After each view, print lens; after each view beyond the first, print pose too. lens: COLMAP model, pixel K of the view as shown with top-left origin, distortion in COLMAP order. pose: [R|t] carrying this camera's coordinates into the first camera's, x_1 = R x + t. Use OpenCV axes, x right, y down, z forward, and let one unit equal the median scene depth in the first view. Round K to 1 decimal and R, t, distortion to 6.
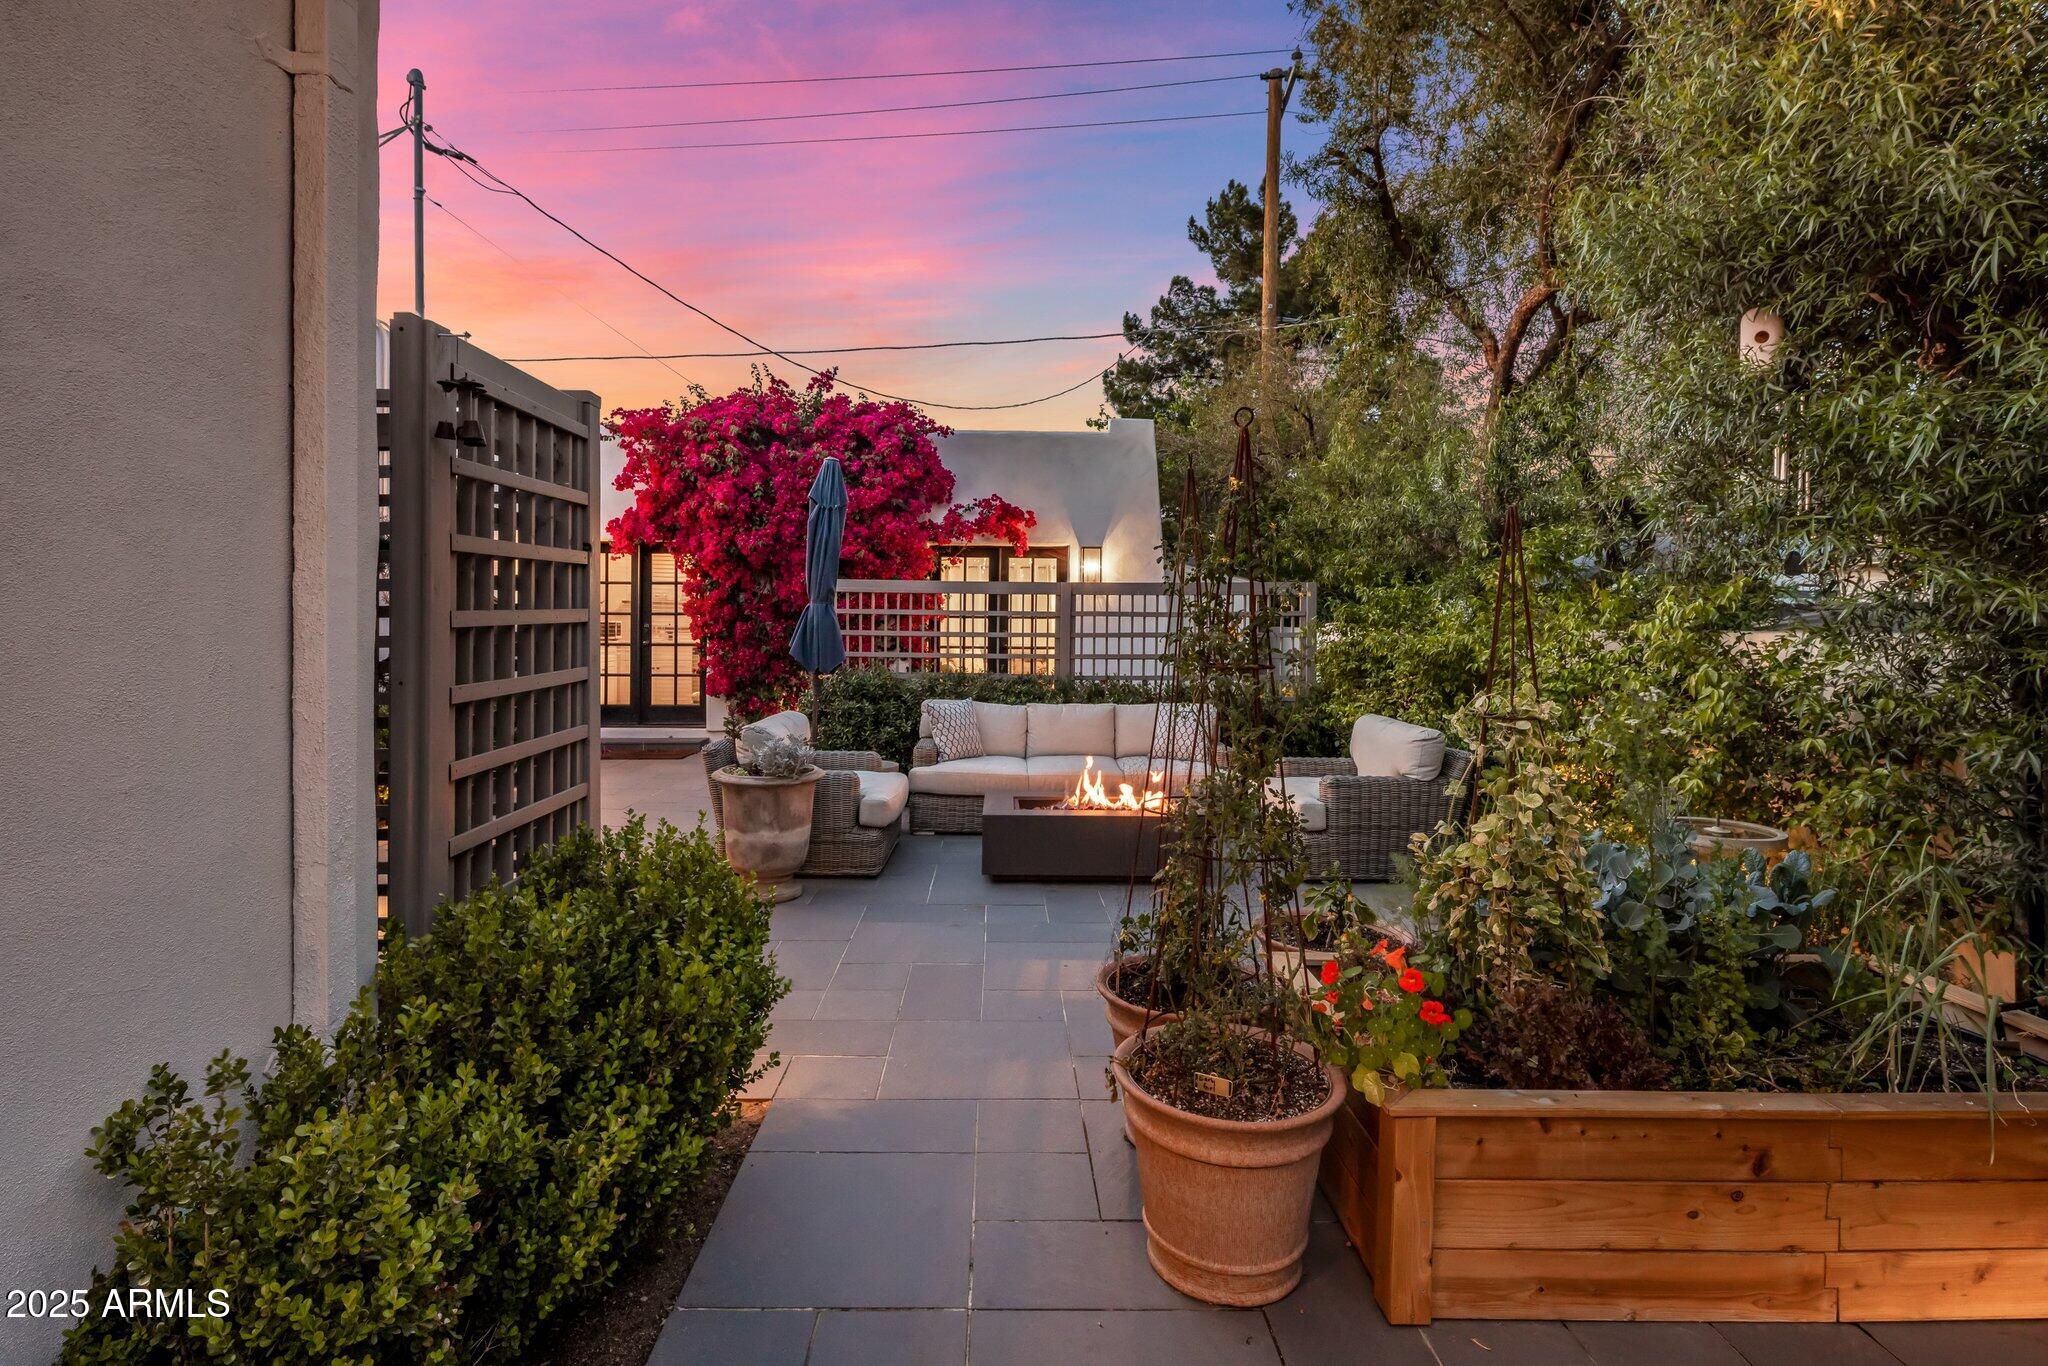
lens RADIAL K [[984.8, 0, 1026.4], [0, 984.8, 628.4], [0, 0, 1]] dist [0.001549, -0.000053]
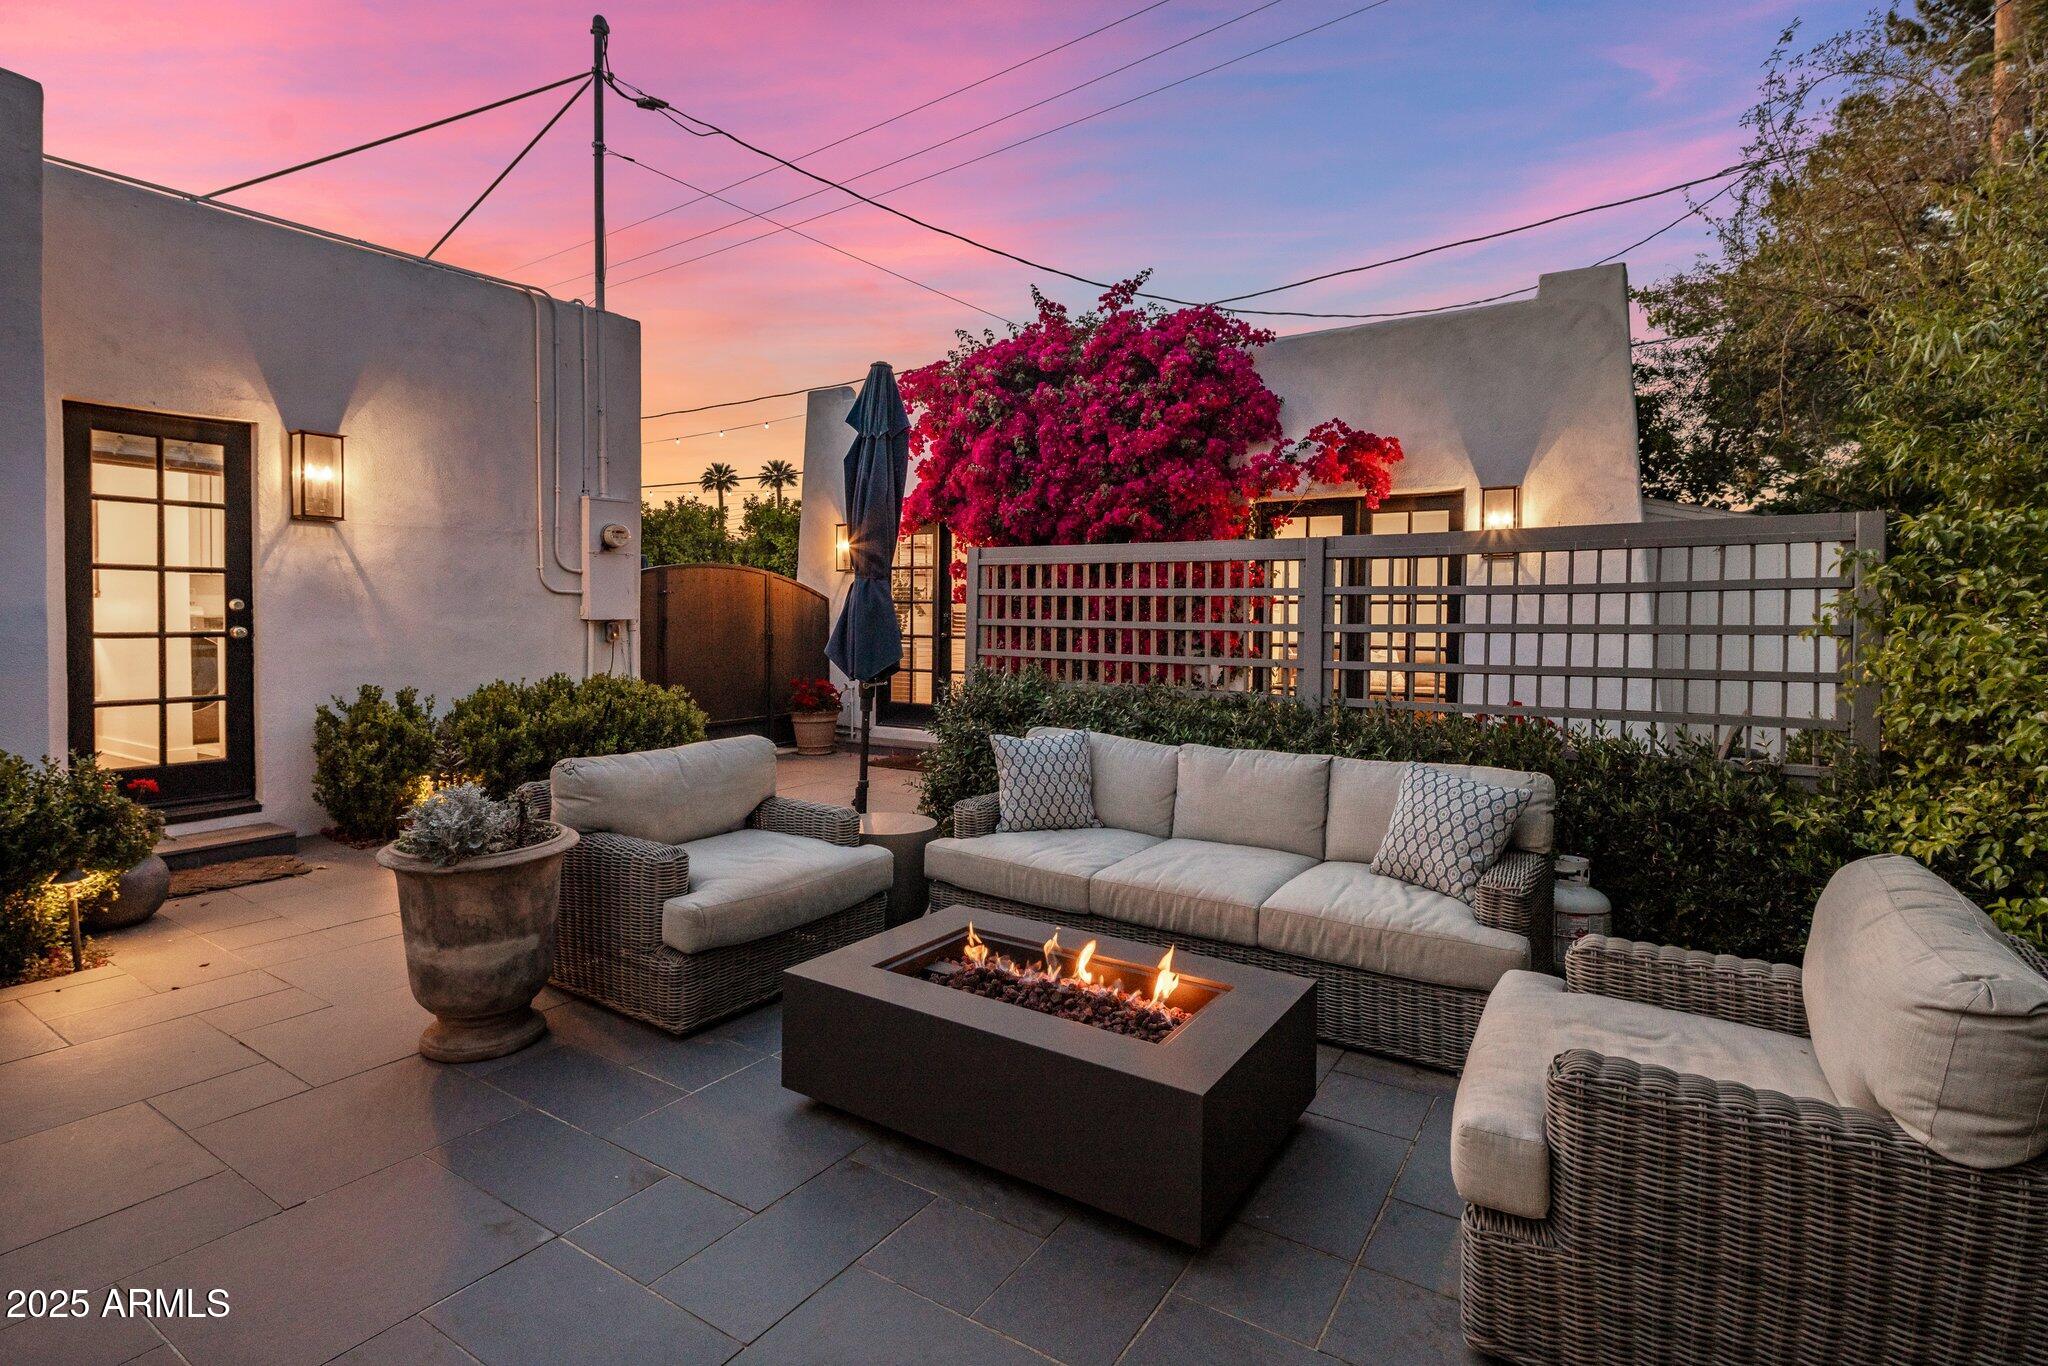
lens RADIAL K [[984.8, 0, 1027.2], [0, 984.8, 632.1], [0, 0, 1]] dist [0.001549, -0.000053]
pose [[0.825178, 0.009443, -0.564794, 0.178231], [-0.002923, 0.999918, 0.012447, 0.001880], [0.564865, -0.008620, 0.825138, 0.327273]]
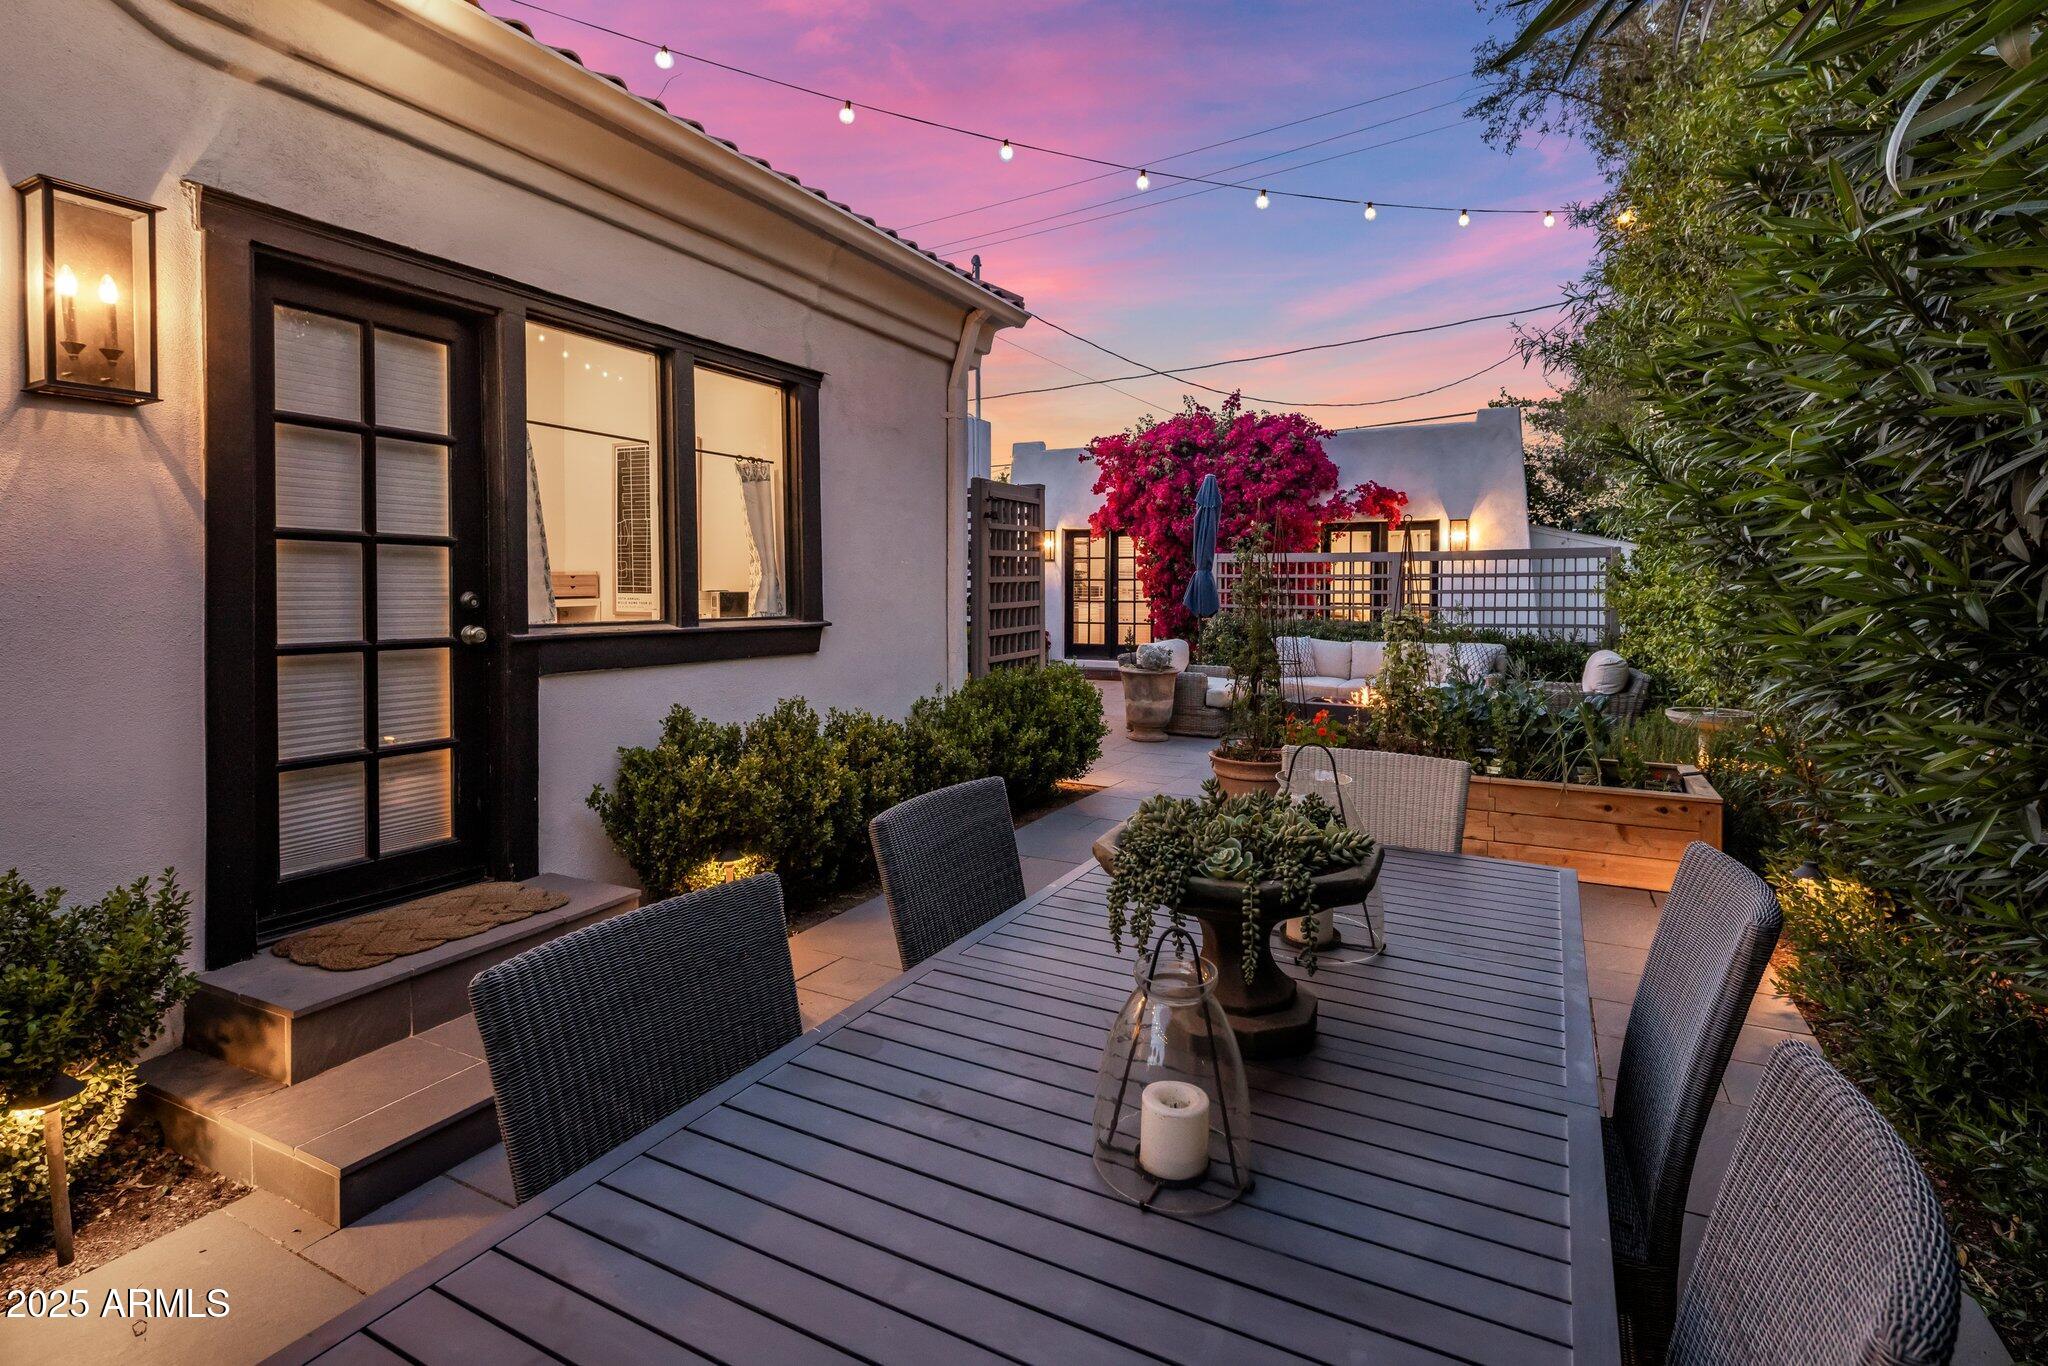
lens RADIAL K [[984.8, 0, 1029.9], [0, 984.8, 595.4], [0, 0, 1]] dist [0.001549, -0.000053]
pose [[0.878623, -0.002013, -0.477512, 0.185079], [0.002377, 0.999997, 0.000159, 0.007466], [0.477510, -0.001275, 0.878625, -0.303996]]
